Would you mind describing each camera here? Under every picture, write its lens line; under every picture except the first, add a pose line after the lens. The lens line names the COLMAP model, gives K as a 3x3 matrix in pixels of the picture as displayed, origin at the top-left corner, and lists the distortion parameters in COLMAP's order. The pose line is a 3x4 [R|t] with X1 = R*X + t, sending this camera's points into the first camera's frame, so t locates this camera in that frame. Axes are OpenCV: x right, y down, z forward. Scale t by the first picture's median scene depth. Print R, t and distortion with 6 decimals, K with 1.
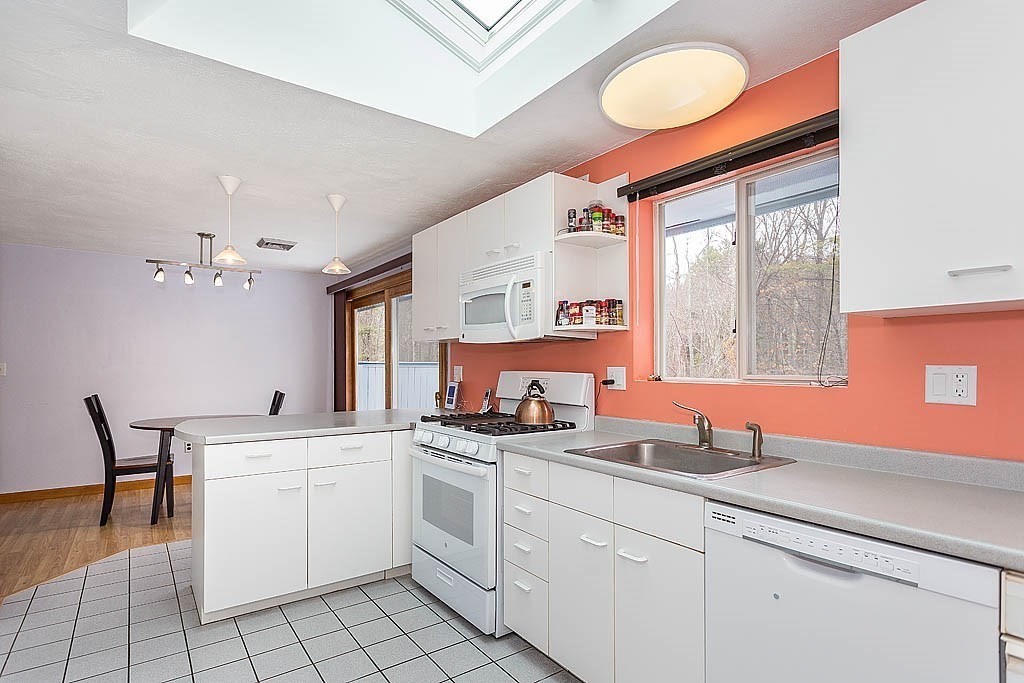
lens RADIAL K [[511.2, 0, 495.5], [0, 511.2, 354.4], [0, 0, 1]] dist [-0.000709, 0.000050]
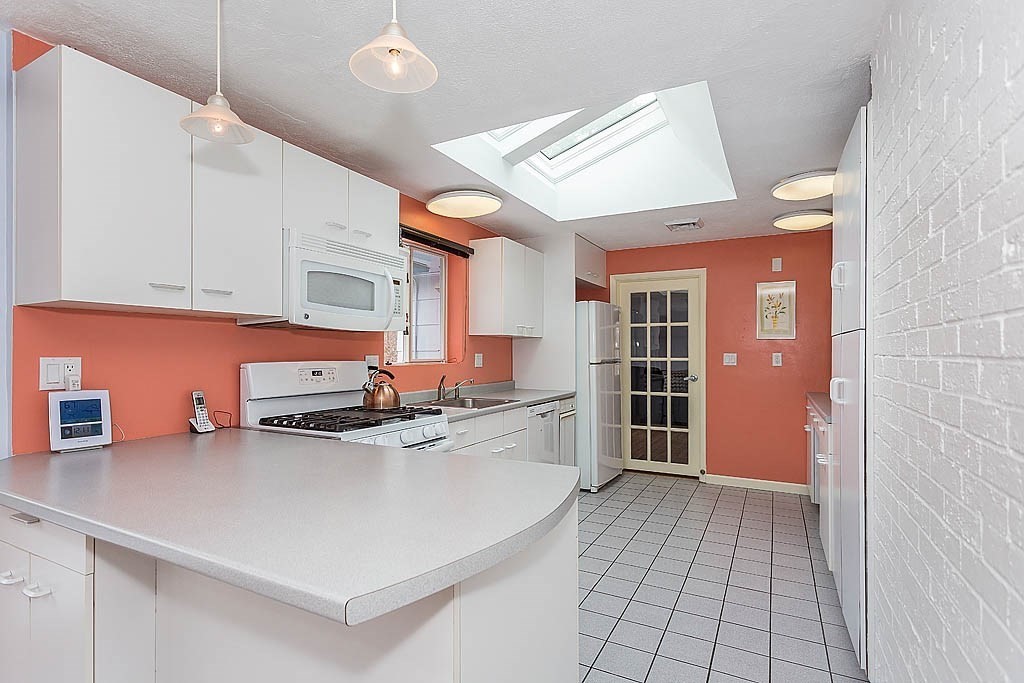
lens RADIAL K [[511.2, 0, 495.5], [0, 511.2, 354.4], [0, 0, 1]] dist [-0.000709, 0.000050]
pose [[-0.438069, 0.001935, 0.898939, -0.875824], [-0.012096, 0.999894, -0.008048, 0.022774], [-0.898860, -0.014399, -0.437999, 1.099381]]
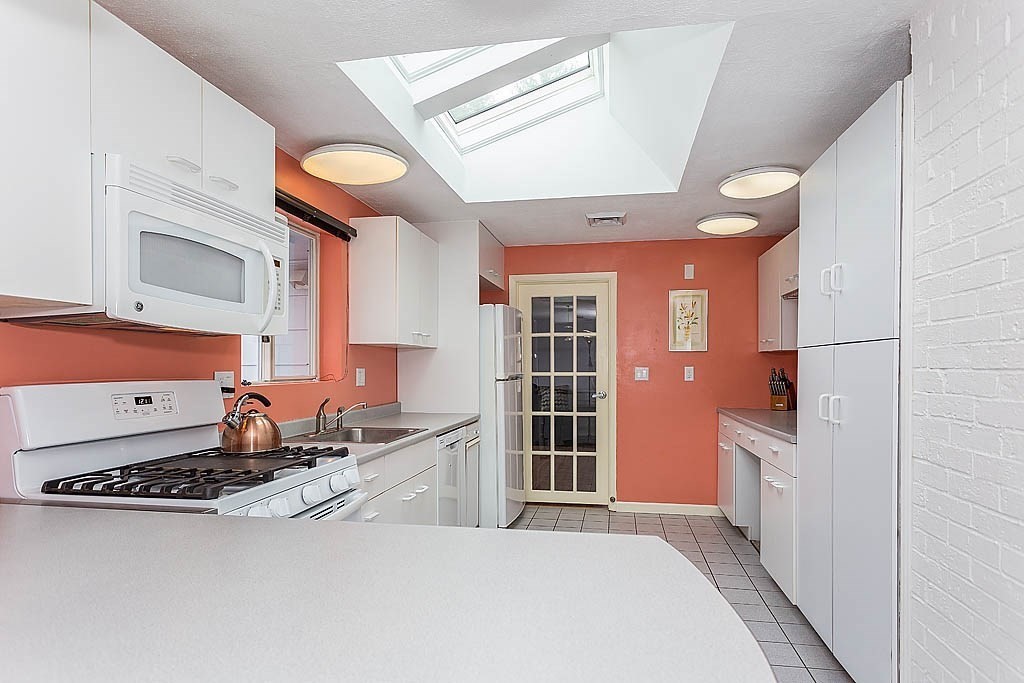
lens RADIAL K [[574.6, 0, 516.9], [0, 574.6, 373.0], [0, 0, 1]] dist [-0.000789, 0.000287]
pose [[-0.700990, -0.000713, 0.713170, -0.667984], [-0.005147, 0.999979, -0.004059, 0.022871], [-0.713152, -0.006516, -0.700979, 1.137313]]
